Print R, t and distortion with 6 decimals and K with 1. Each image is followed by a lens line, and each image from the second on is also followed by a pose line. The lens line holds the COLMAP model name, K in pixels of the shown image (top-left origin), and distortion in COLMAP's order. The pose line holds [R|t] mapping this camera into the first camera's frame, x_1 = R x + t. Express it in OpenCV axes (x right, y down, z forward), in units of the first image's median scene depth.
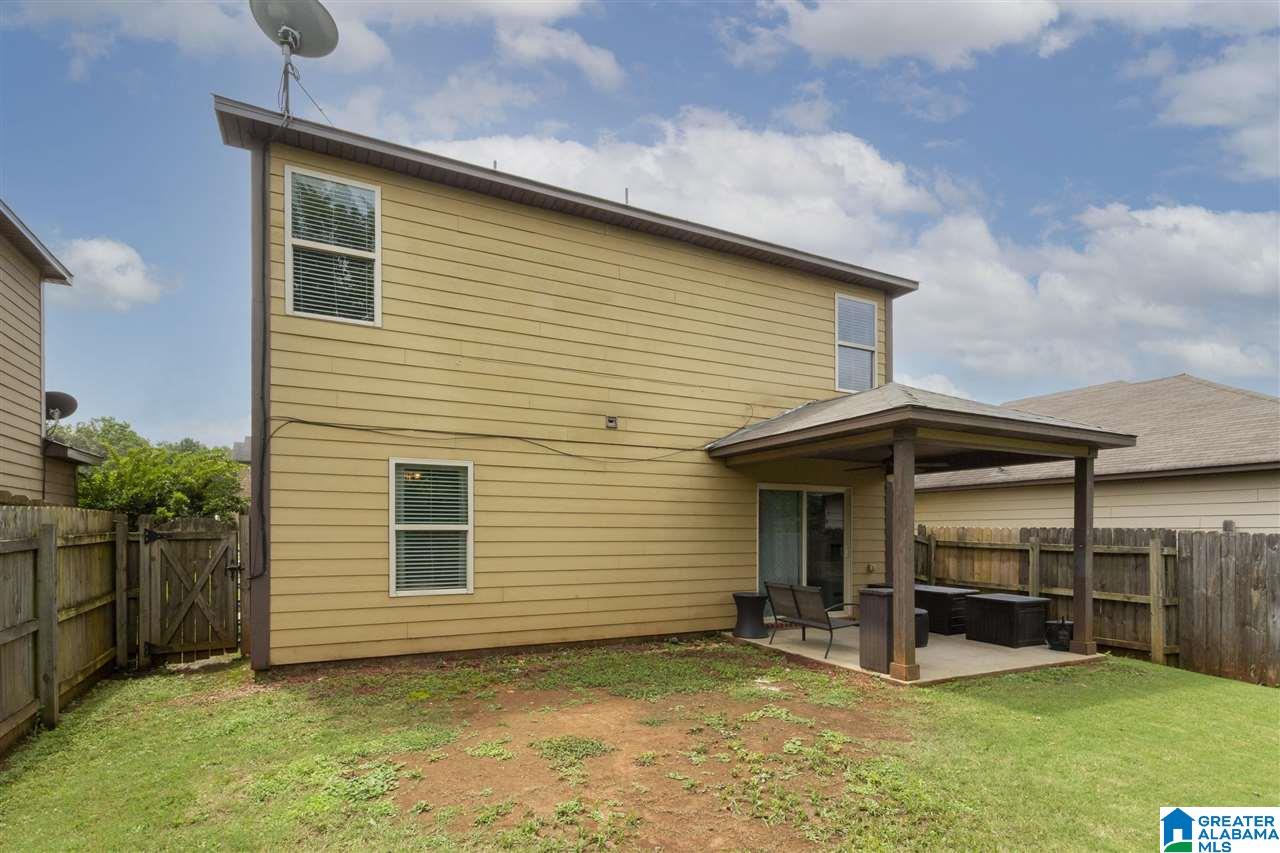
lens RADIAL K [[617.7, 0, 685.5], [0, 617.7, 528.1], [0, 0, 1]] dist [0.004145, 0.001966]
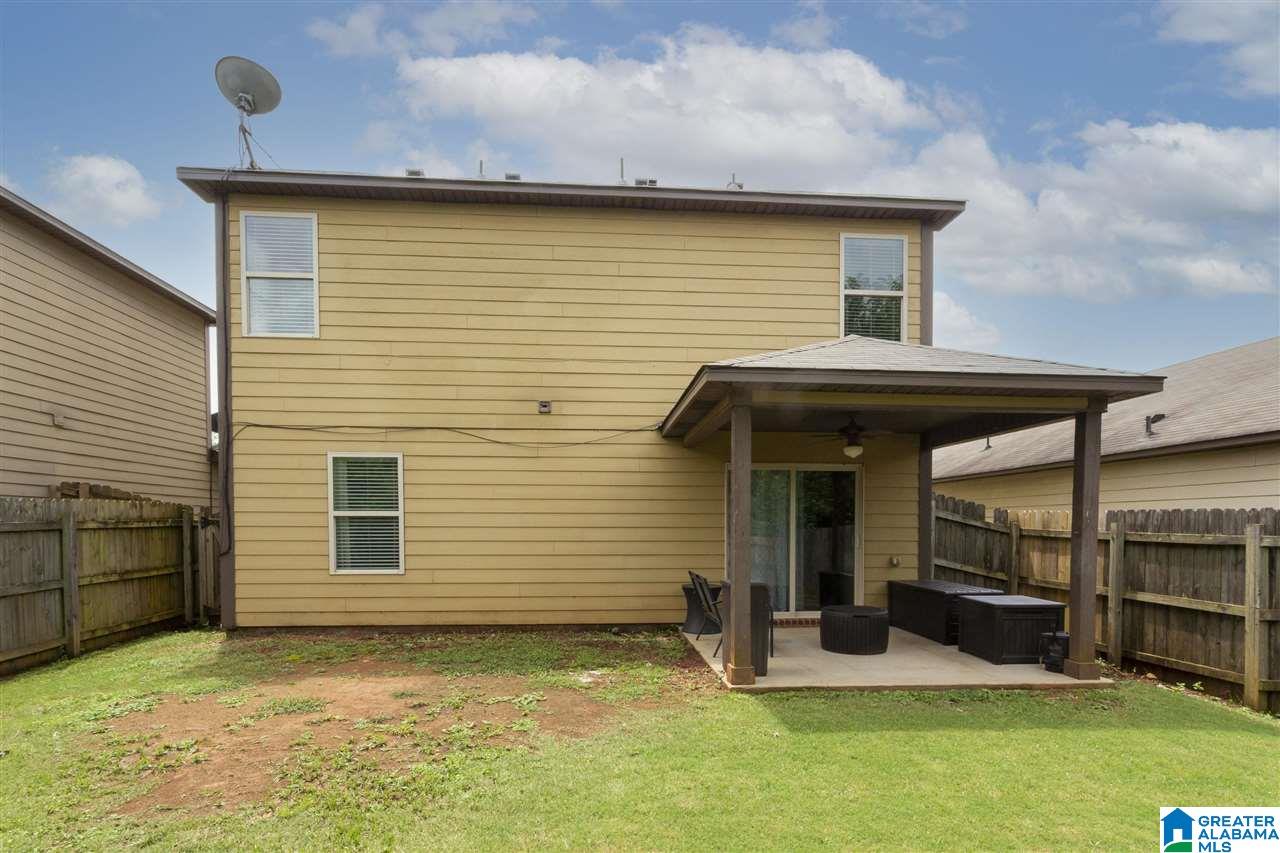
lens RADIAL K [[676.6, 0, 689.3], [0, 676.6, 538.9], [0, 0, 1]] dist [-0.004230, 0.004996]
pose [[0.927756, 0.005770, -0.373142, 0.535271], [0.004317, 0.999648, 0.026191, 0.013658], [0.373161, -0.025910, 0.927405, 0.079969]]
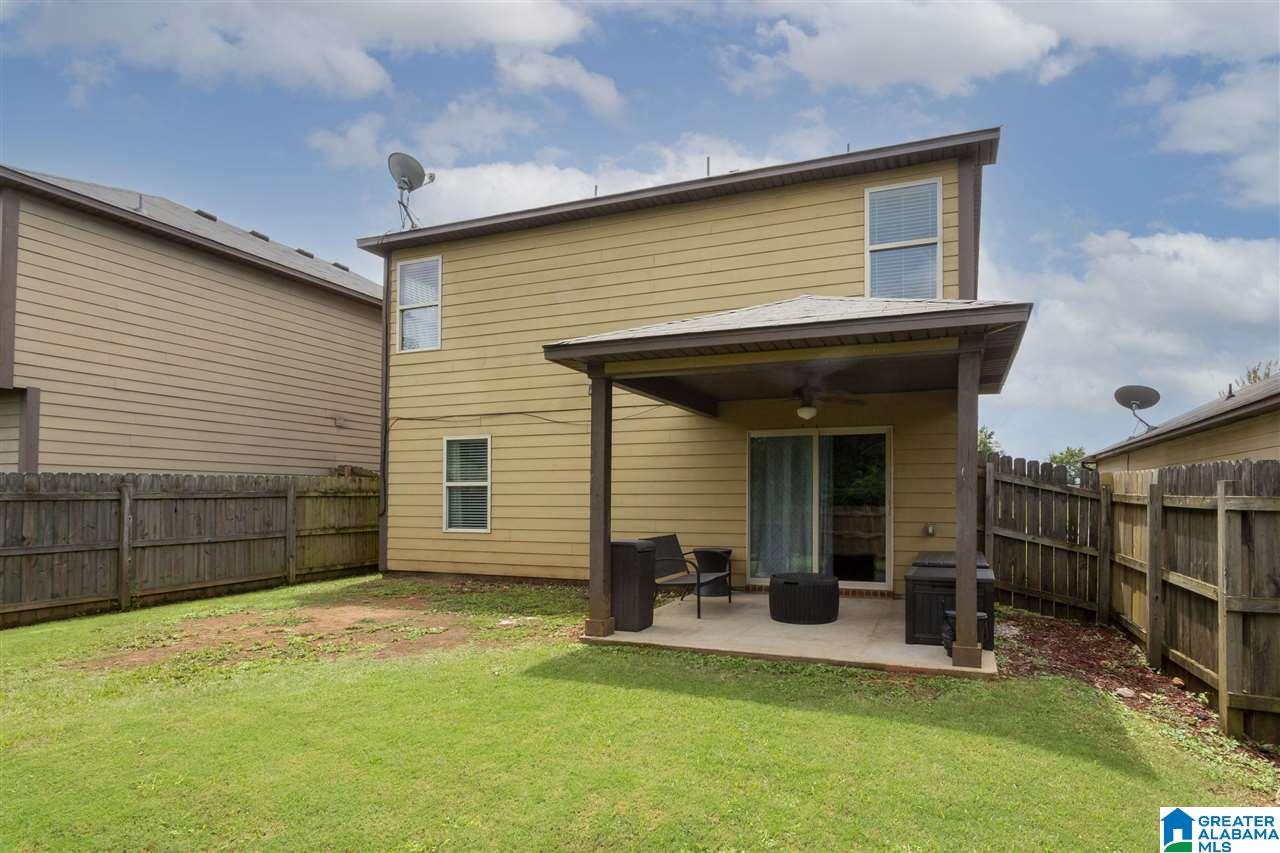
lens RADIAL K [[676.6, 0, 757.3], [0, 676.6, 482.2], [0, 0, 1]] dist [-0.004230, 0.004996]
pose [[0.686697, -0.023209, -0.726573, 1.054687], [0.008282, 0.999675, -0.024105, 0.033883], [0.726896, 0.010535, 0.686666, 0.392070]]
